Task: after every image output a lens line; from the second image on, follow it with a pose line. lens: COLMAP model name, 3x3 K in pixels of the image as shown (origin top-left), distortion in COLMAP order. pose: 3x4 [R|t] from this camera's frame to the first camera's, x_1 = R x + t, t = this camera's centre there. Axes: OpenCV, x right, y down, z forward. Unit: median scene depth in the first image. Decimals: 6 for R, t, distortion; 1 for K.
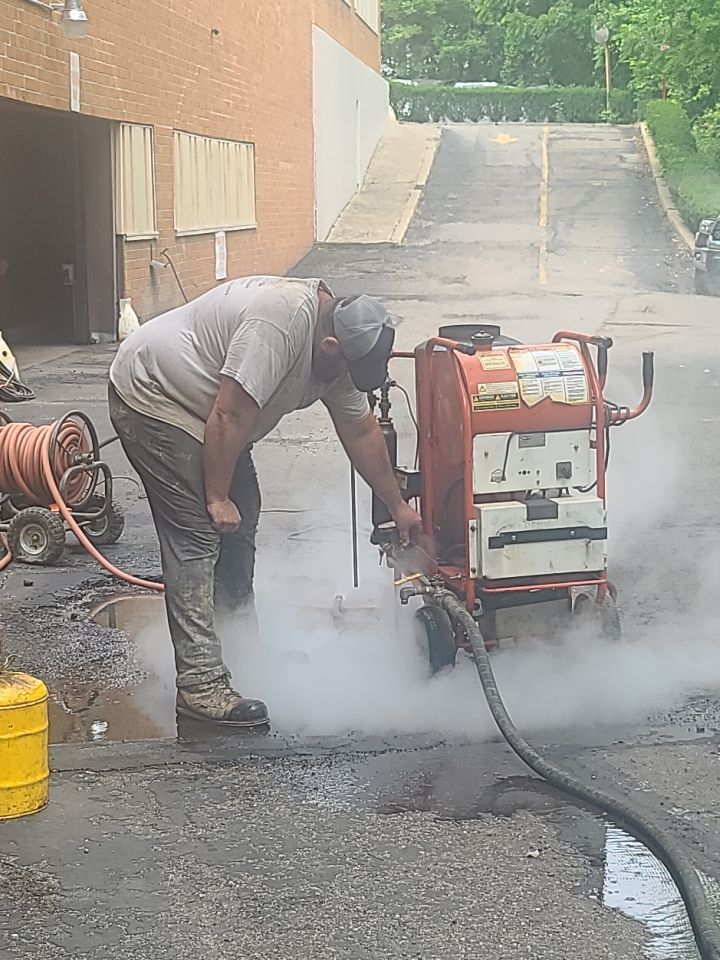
lens RADIAL K [[2304.1, 0, 358.5], [0, 2304.1, 551.1], [0, 0, 1]] dist [0.018390, -0.237113]
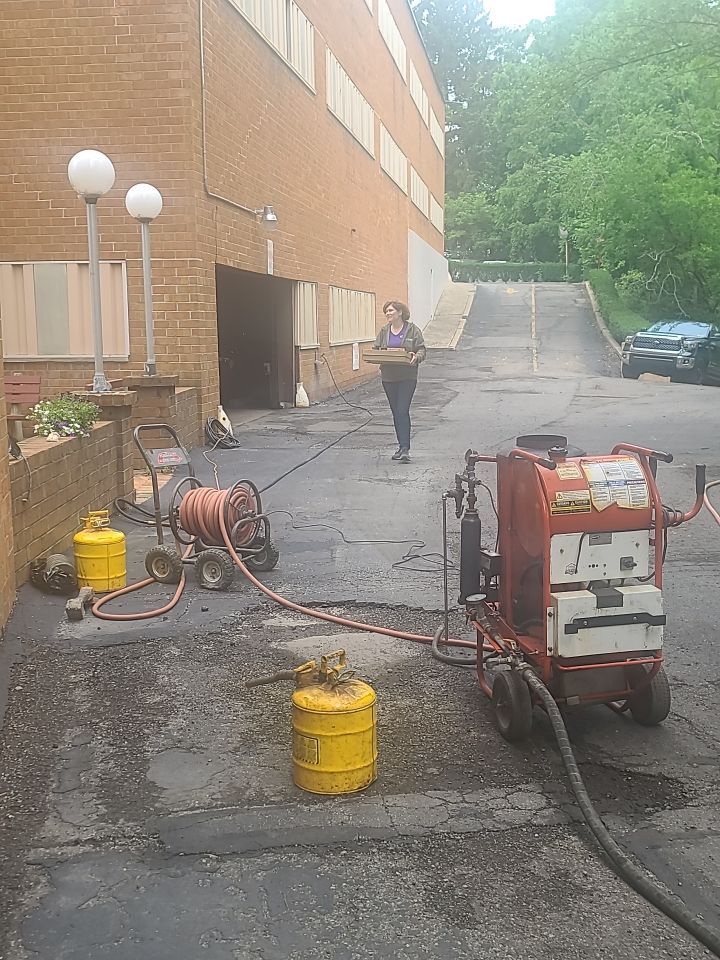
lens RADIAL K [[1185.7, 0, 347.0], [0, 1185.7, 511.1], [0, 0, 1]] dist [0.033629, -0.007381]
pose [[0.997638, 0.010113, -0.067945, -0.009803], [-0.009723, 0.999934, 0.006061, -0.047601], [0.068002, -0.005386, 0.997671, 0.280601]]
